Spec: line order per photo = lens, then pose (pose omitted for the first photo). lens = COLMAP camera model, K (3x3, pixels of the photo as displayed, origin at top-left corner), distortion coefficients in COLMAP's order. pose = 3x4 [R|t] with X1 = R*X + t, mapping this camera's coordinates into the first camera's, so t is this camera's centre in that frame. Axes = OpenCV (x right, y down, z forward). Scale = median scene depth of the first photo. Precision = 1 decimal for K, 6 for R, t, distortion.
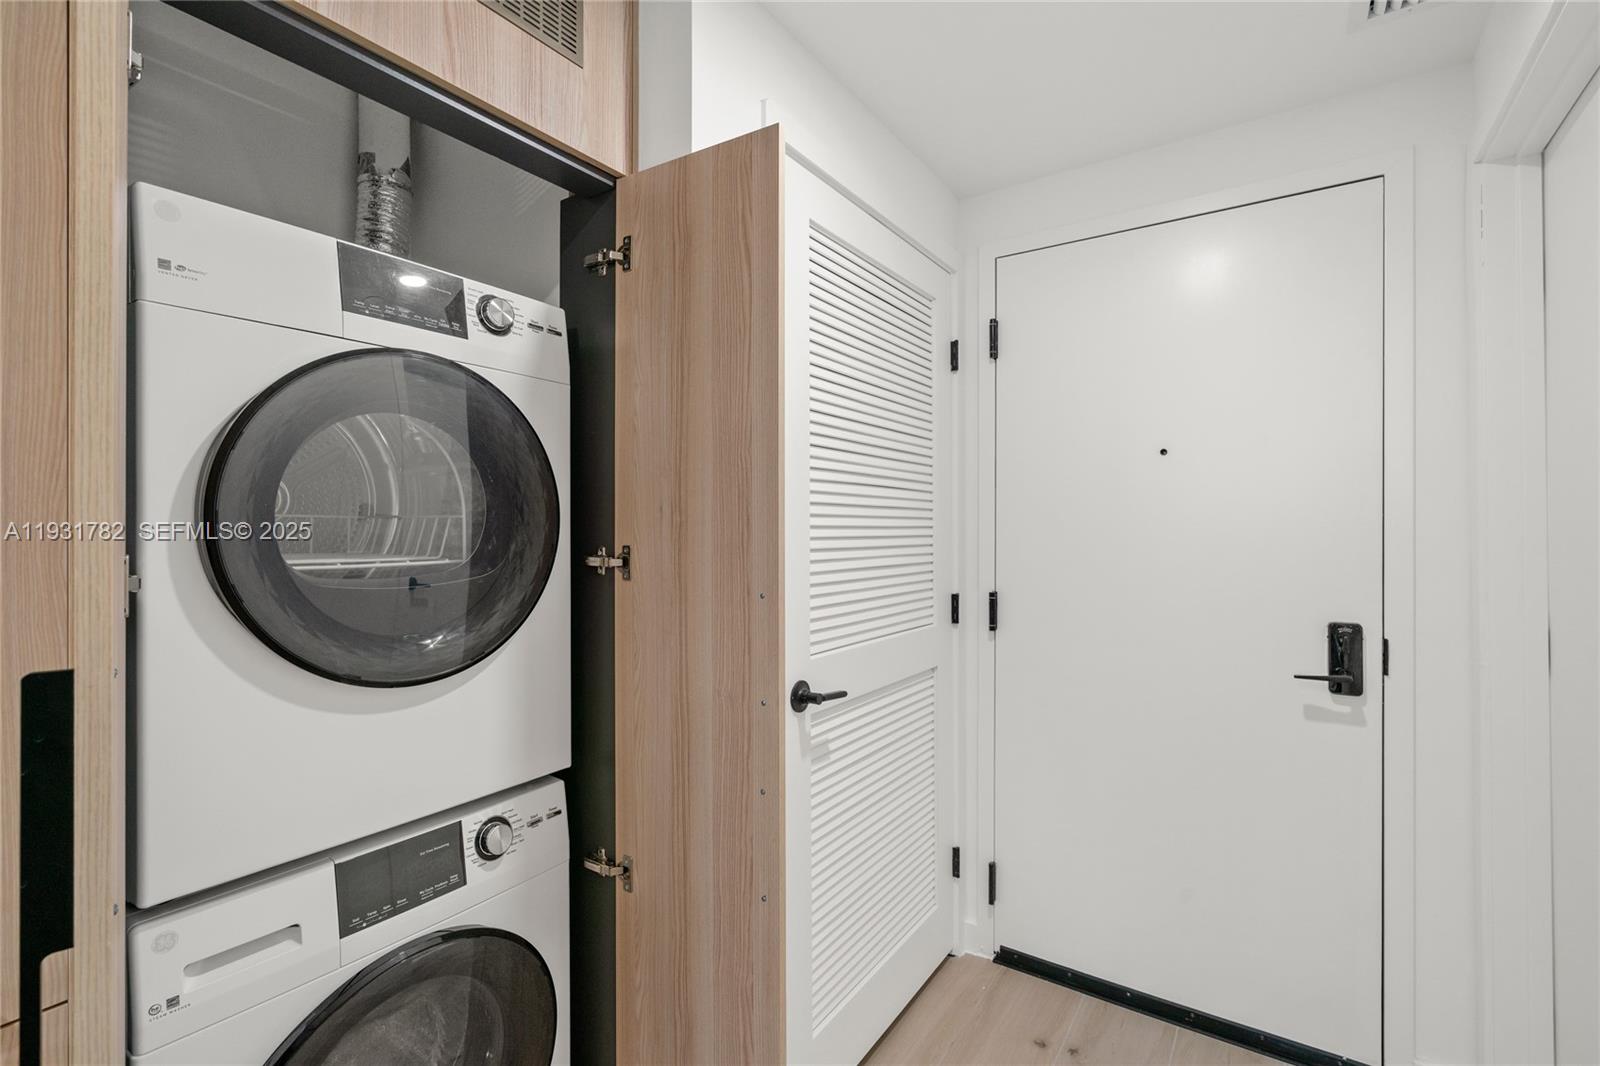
lens RADIAL K [[724.1, 0, 800.0], [0, 724.1, 533.0], [0, 0, 1]] dist [-0.002953, -0.000156]
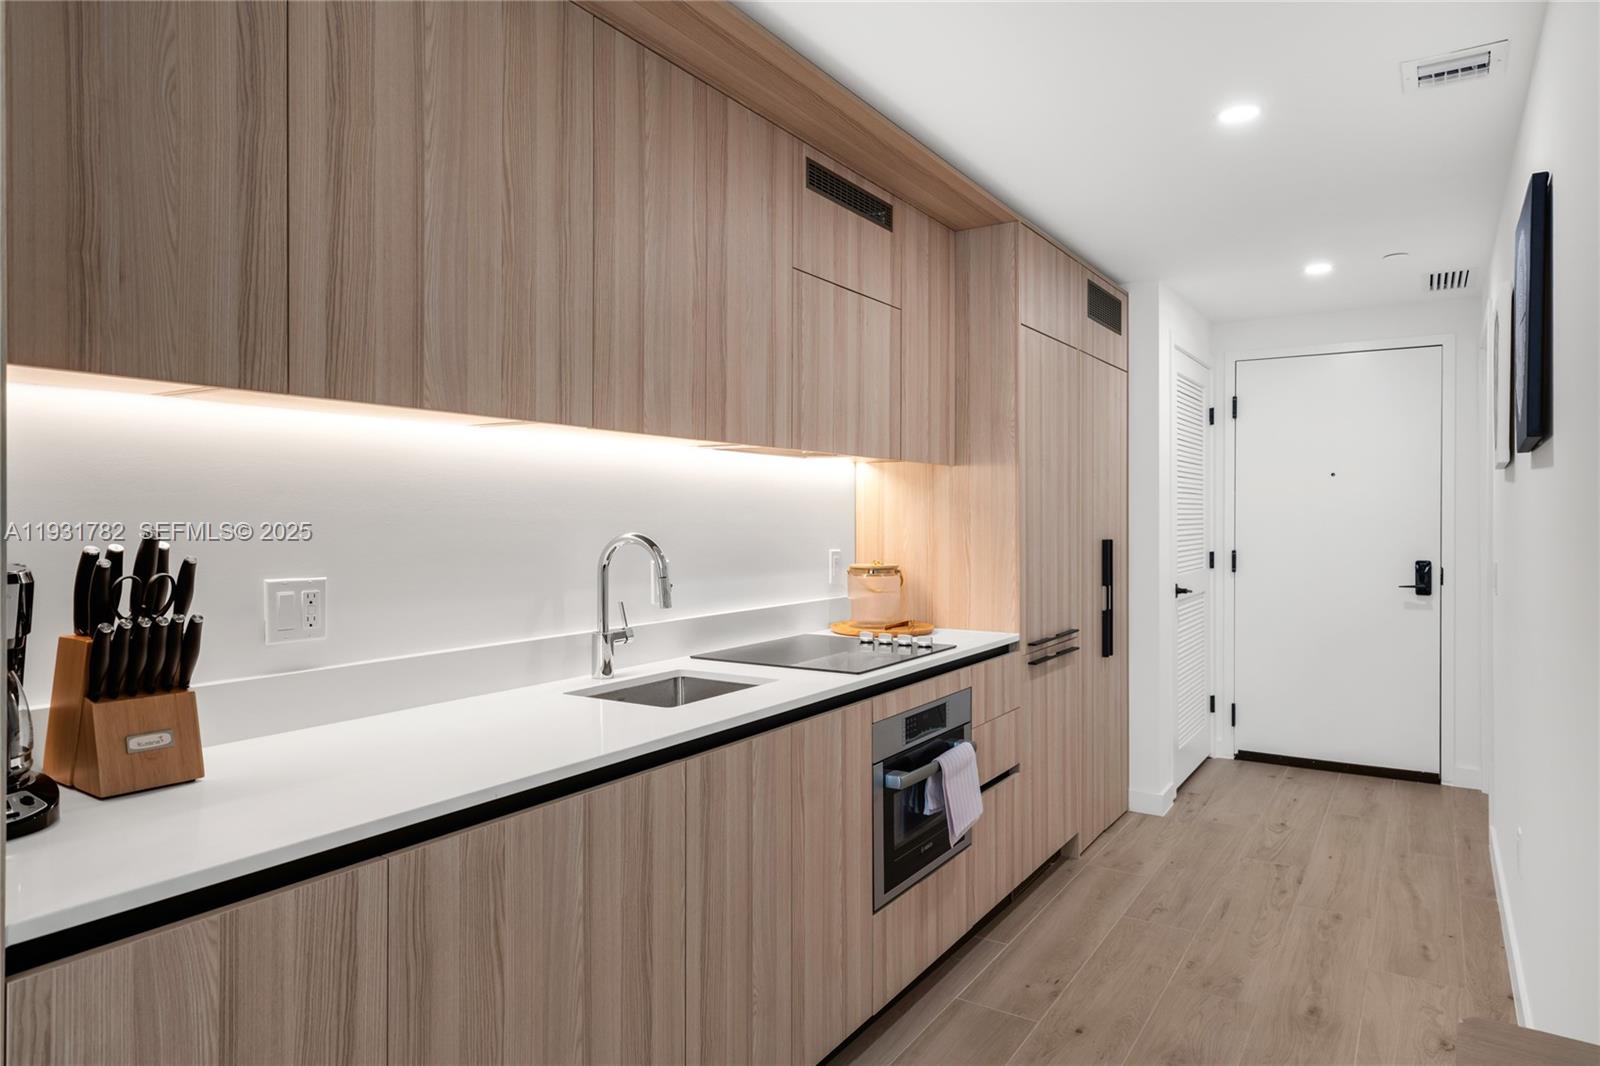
lens RADIAL K [[989.1, 0, 800.0], [0, 989.1, 533.0], [0, 0, 1]] dist [0.005435, 0.001107]
pose [[0.999560, -0.002223, 0.029581, -0.866717], [0.001937, 0.999951, 0.009682, 0.013037], [-0.029601, -0.009620, 0.999516, -1.389390]]
